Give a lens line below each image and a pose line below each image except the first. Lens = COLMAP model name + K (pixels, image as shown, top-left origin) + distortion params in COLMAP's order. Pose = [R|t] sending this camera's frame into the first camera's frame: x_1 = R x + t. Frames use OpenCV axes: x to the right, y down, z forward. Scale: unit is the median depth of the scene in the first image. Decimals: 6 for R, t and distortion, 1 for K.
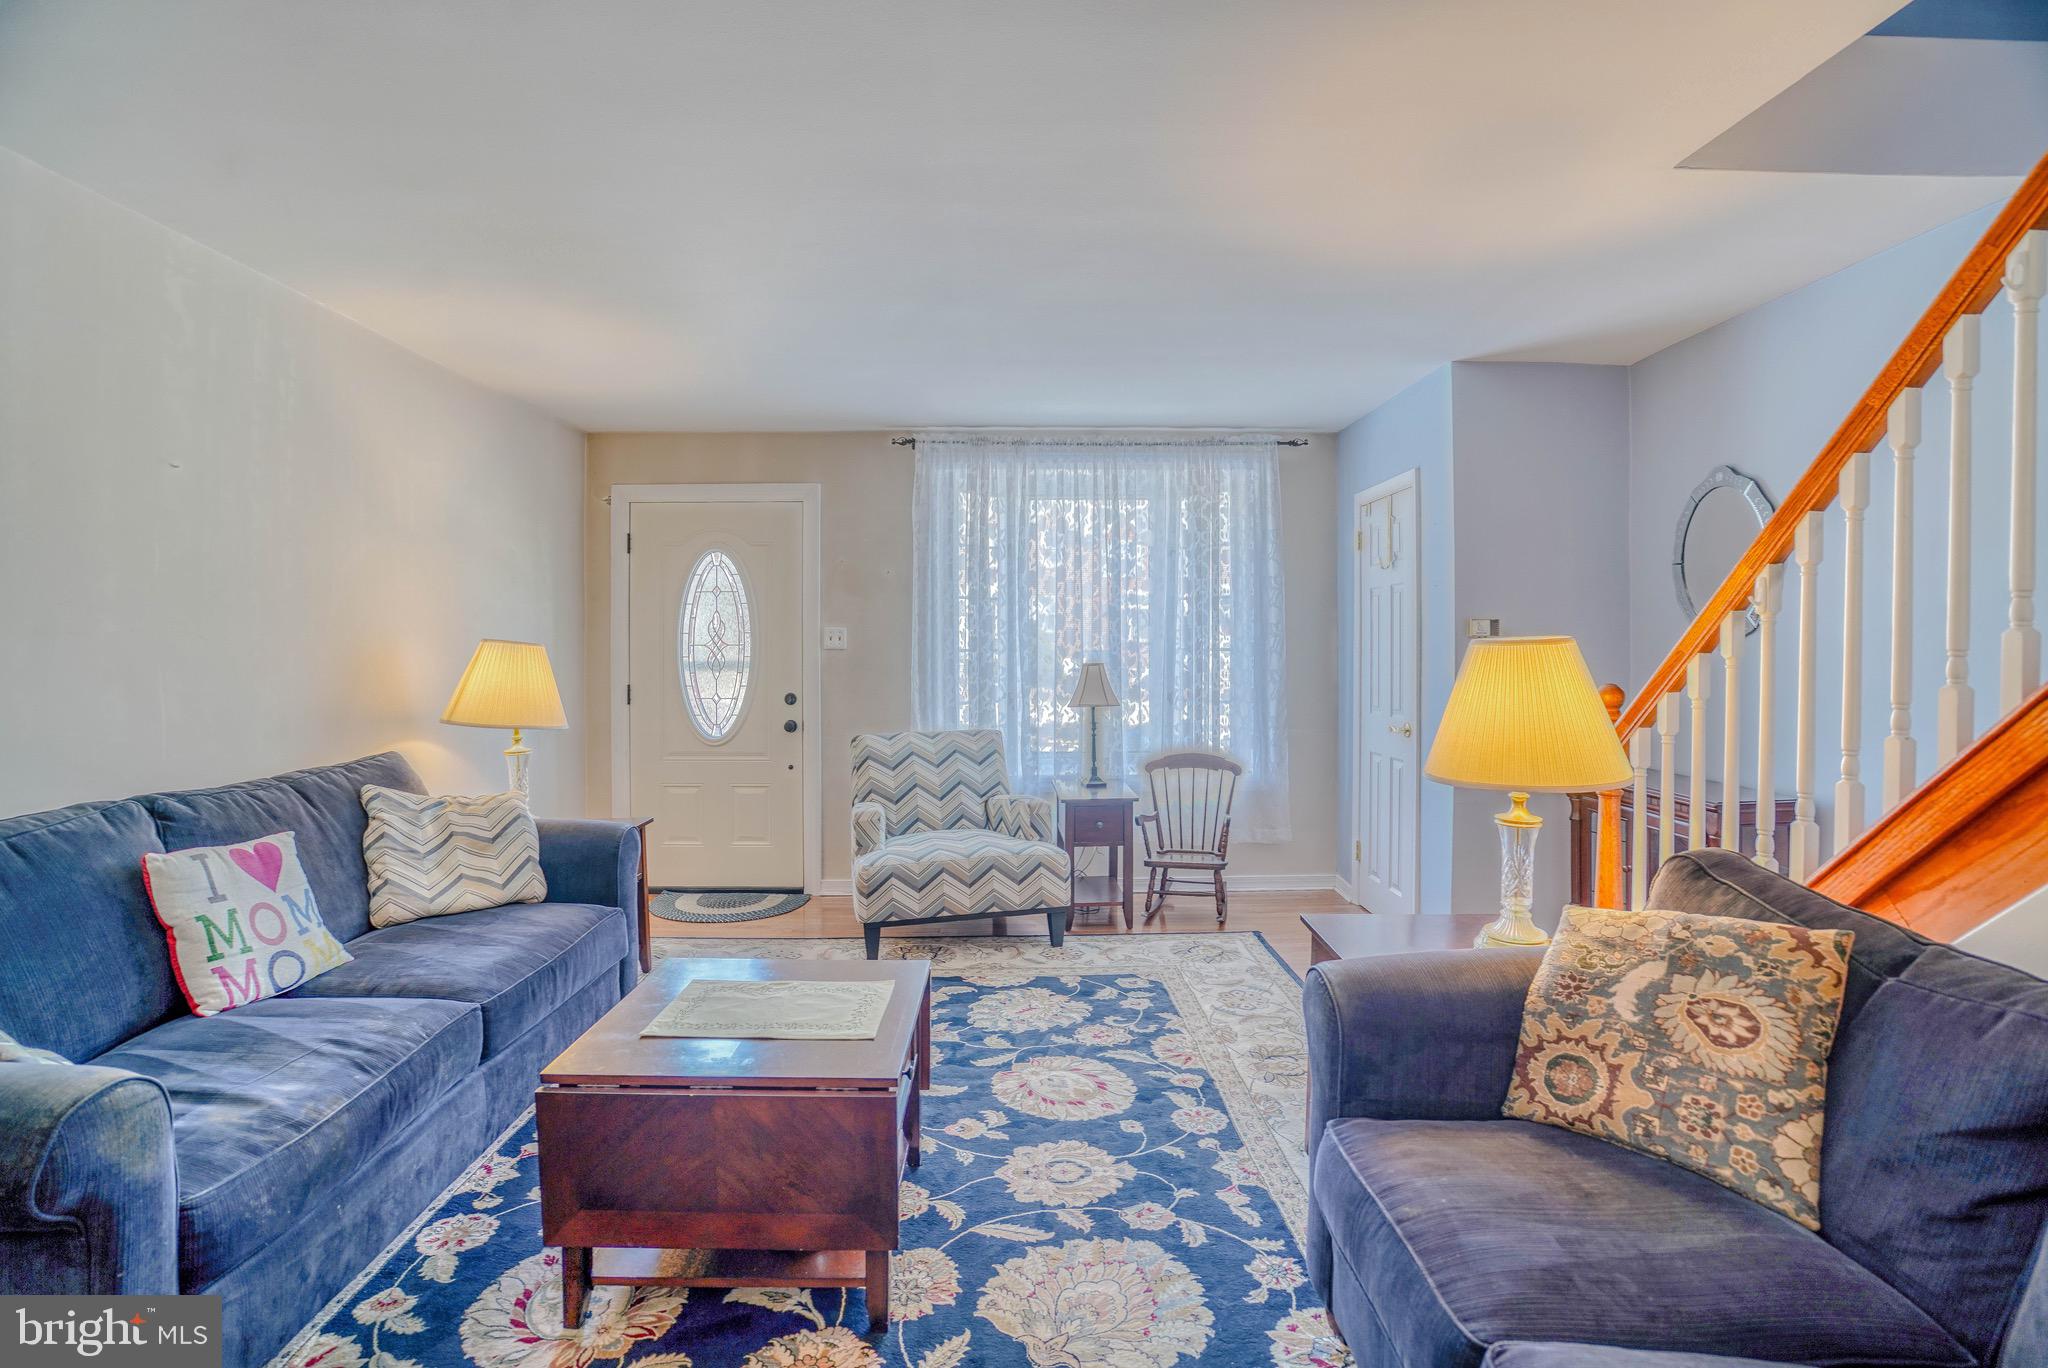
lens RADIAL K [[952.5, 0, 1002.7], [0, 952.5, 677.1], [0, 0, 1]] dist [-0.061825, 0.021266]
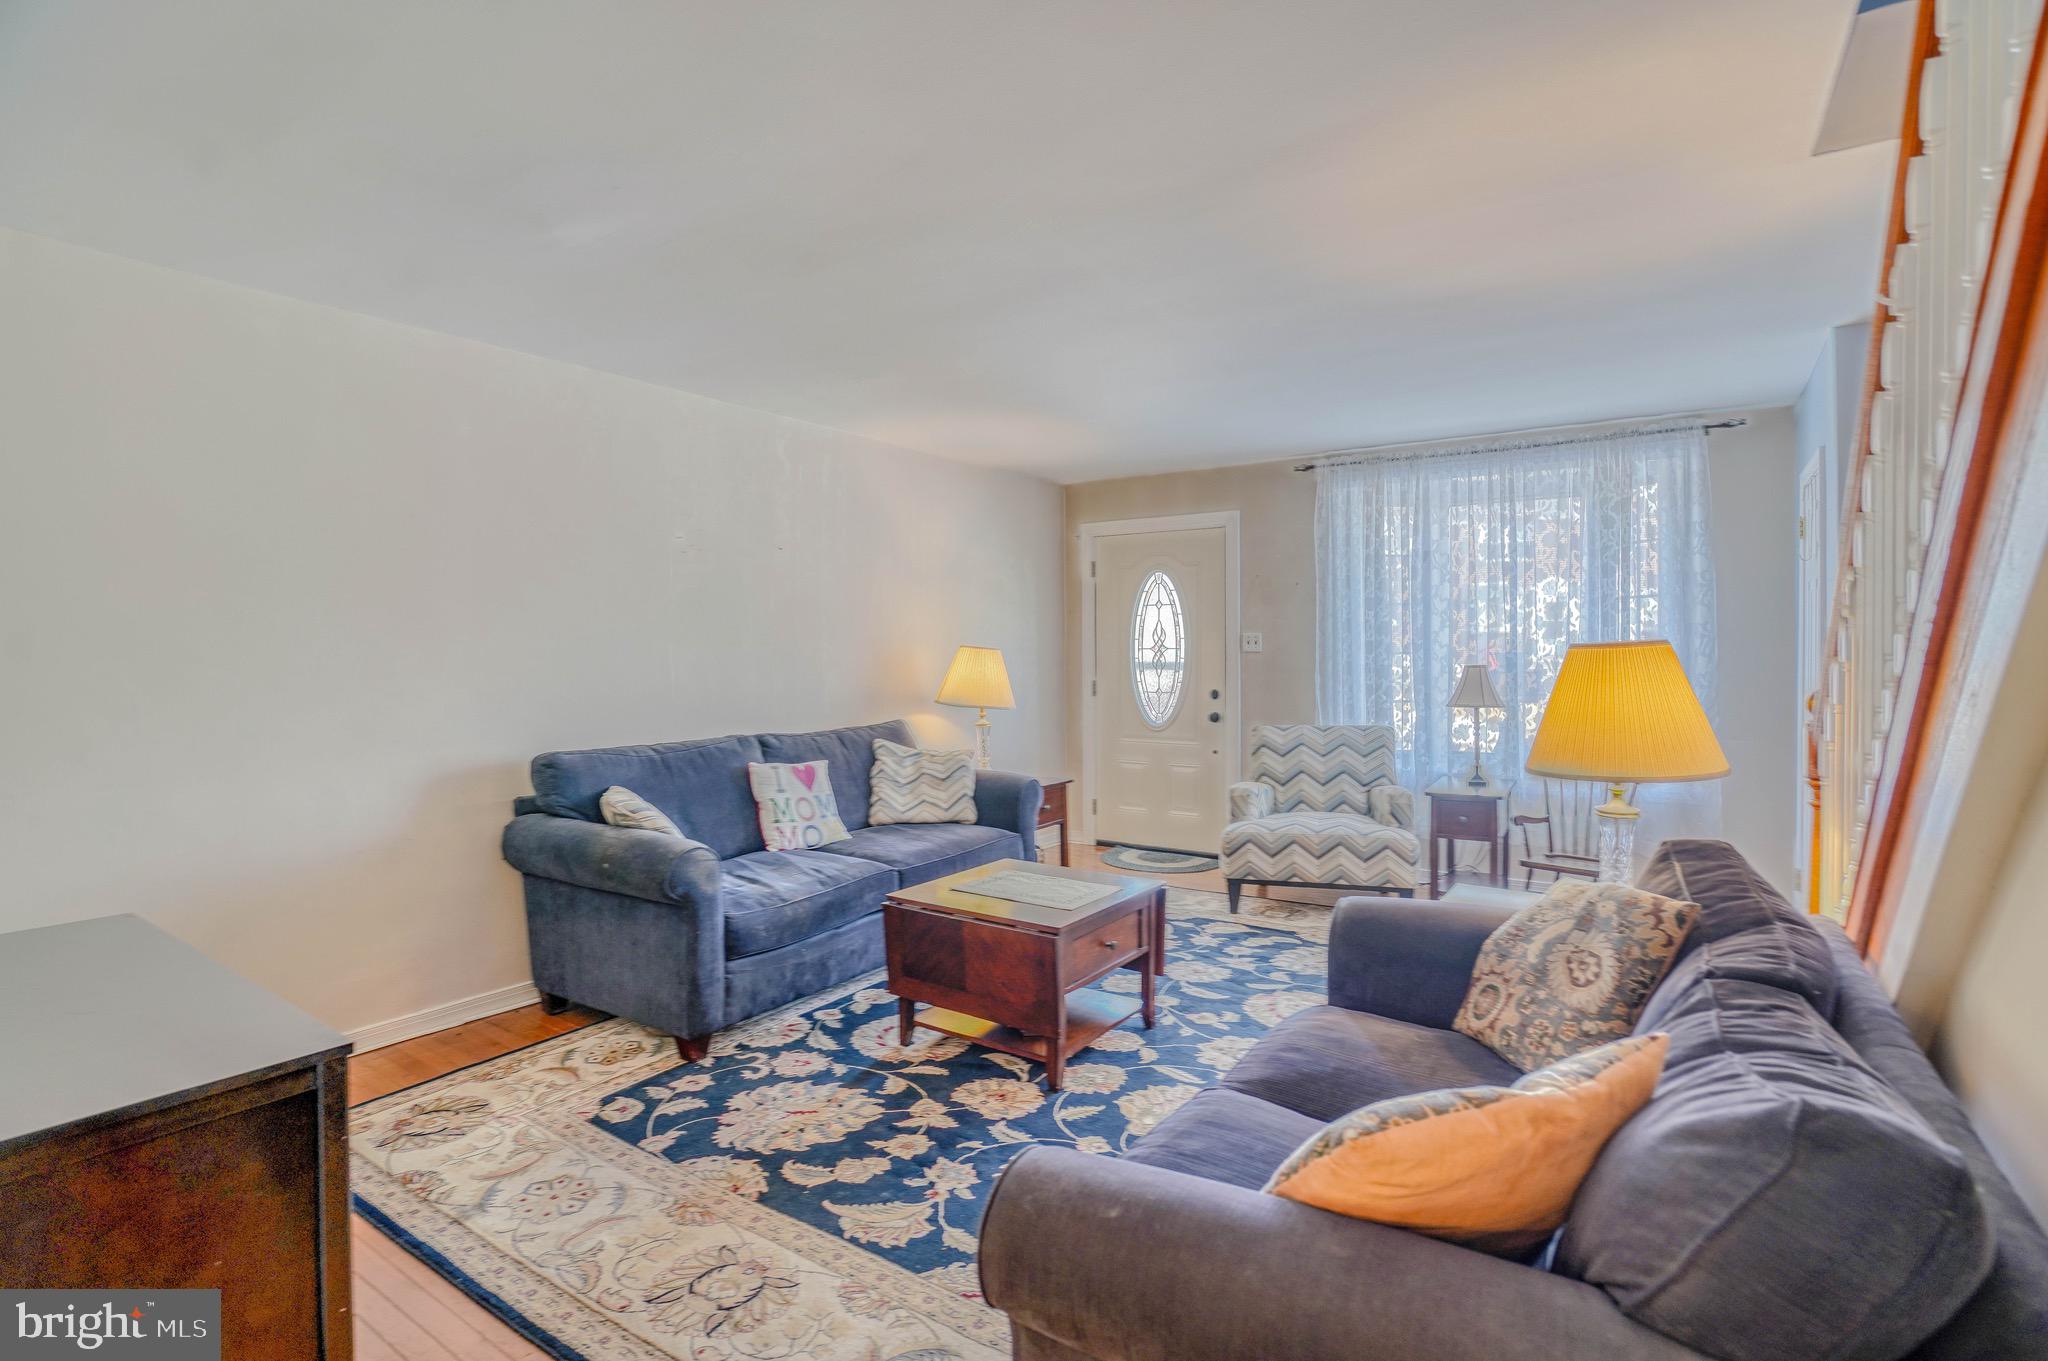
lens RADIAL K [[952.5, 0, 1002.7], [0, 952.5, 673.6], [0, 0, 1]] dist [-0.061825, 0.021266]
pose [[0.816206, 0.008952, -0.577692, 0.413030], [-0.010692, 0.999943, 0.000389, -0.000244], [0.577662, 0.005859, 0.816255, -0.204693]]
